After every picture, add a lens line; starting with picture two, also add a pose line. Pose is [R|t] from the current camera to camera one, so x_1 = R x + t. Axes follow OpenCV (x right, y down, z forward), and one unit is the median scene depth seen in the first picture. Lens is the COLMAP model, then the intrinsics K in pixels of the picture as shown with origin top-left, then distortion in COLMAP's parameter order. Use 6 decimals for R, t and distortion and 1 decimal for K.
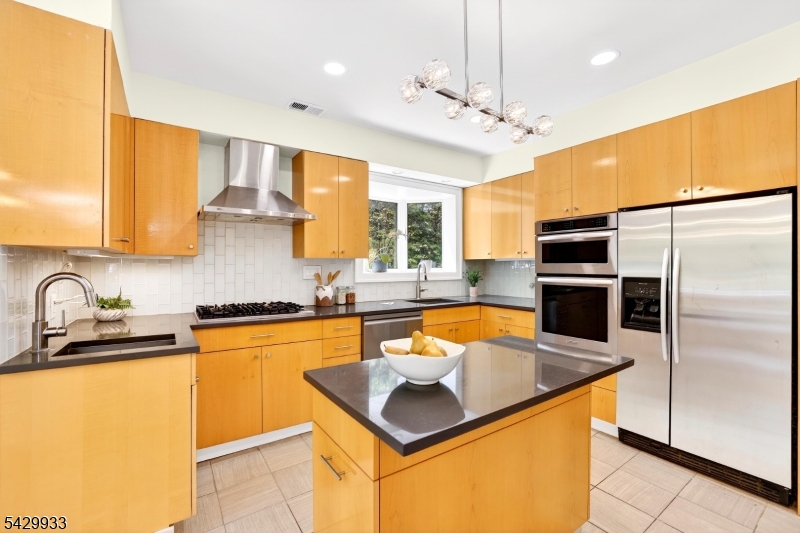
lens RADIAL K [[334.8, 0, 397.1], [0, 334.8, 266.7], [0, 0, 1]] dist [-0.002589, 0.002176]
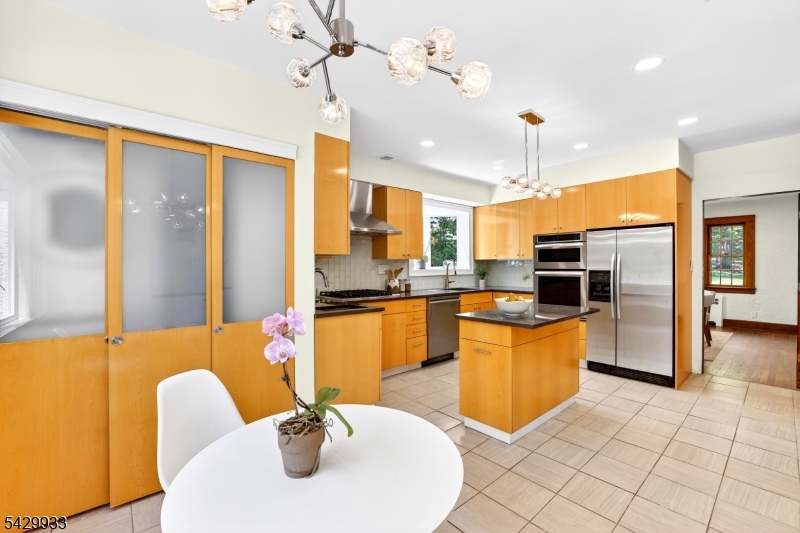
lens RADIAL K [[334.8, 0, 398.0], [0, 334.8, 266.0], [0, 0, 1]] dist [-0.002589, 0.002176]
pose [[0.993655, -0.004409, 0.112381, -0.362402], [0.004277, 0.999990, 0.001408, 0.001817], [-0.112386, -0.000919, 0.993664, -0.433386]]
